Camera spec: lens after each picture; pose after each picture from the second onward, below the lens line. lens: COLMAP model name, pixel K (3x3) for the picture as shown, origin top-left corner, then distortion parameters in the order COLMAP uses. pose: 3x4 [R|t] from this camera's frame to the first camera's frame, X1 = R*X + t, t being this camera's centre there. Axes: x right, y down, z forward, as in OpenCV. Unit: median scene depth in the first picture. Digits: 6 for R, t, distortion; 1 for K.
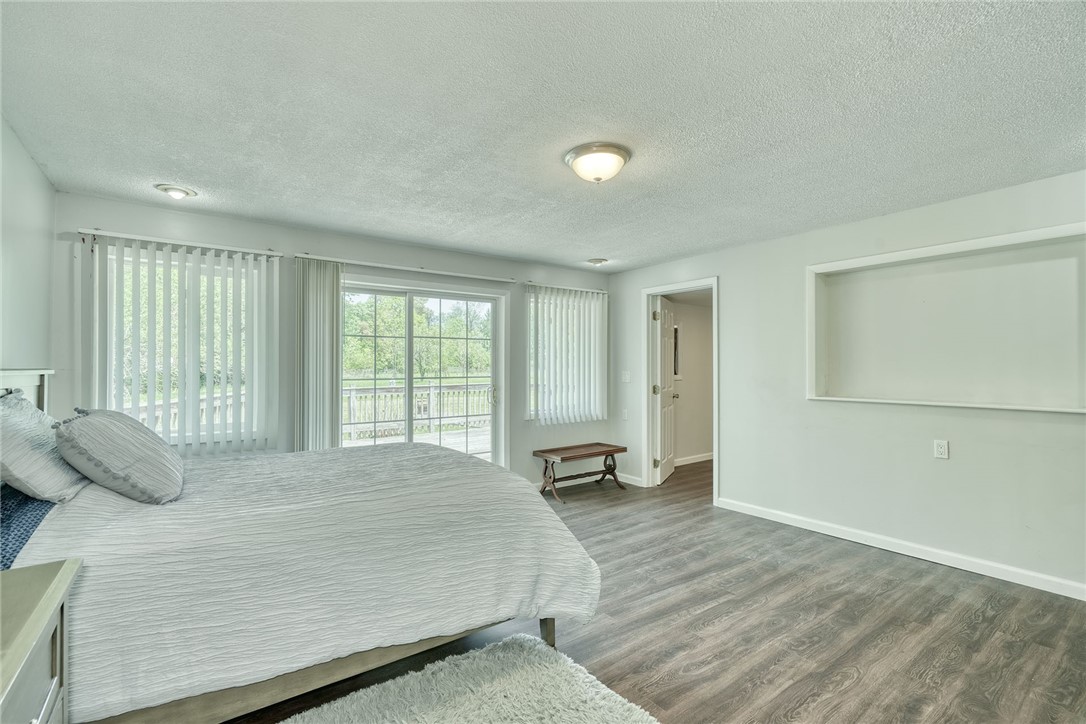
lens RADIAL K [[498.3, 0, 541.5], [0, 498.3, 359.9], [0, 0, 1]] dist [-0.004823, 0.002098]
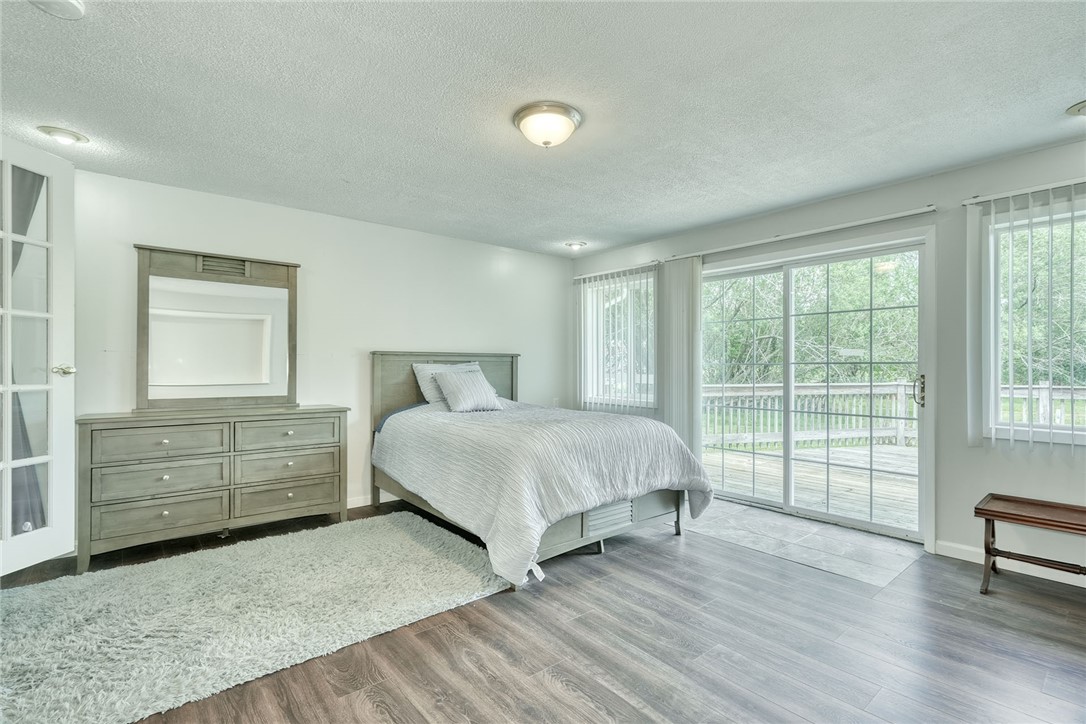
lens RADIAL K [[498.3, 0, 533.3], [0, 498.3, 368.2], [0, 0, 1]] dist [-0.004823, 0.002098]
pose [[0.057435, 0.010912, -0.998290, 1.078353], [0.010757, 0.999875, 0.011548, 0.056607], [0.998291, -0.011402, 0.057311, 0.927539]]
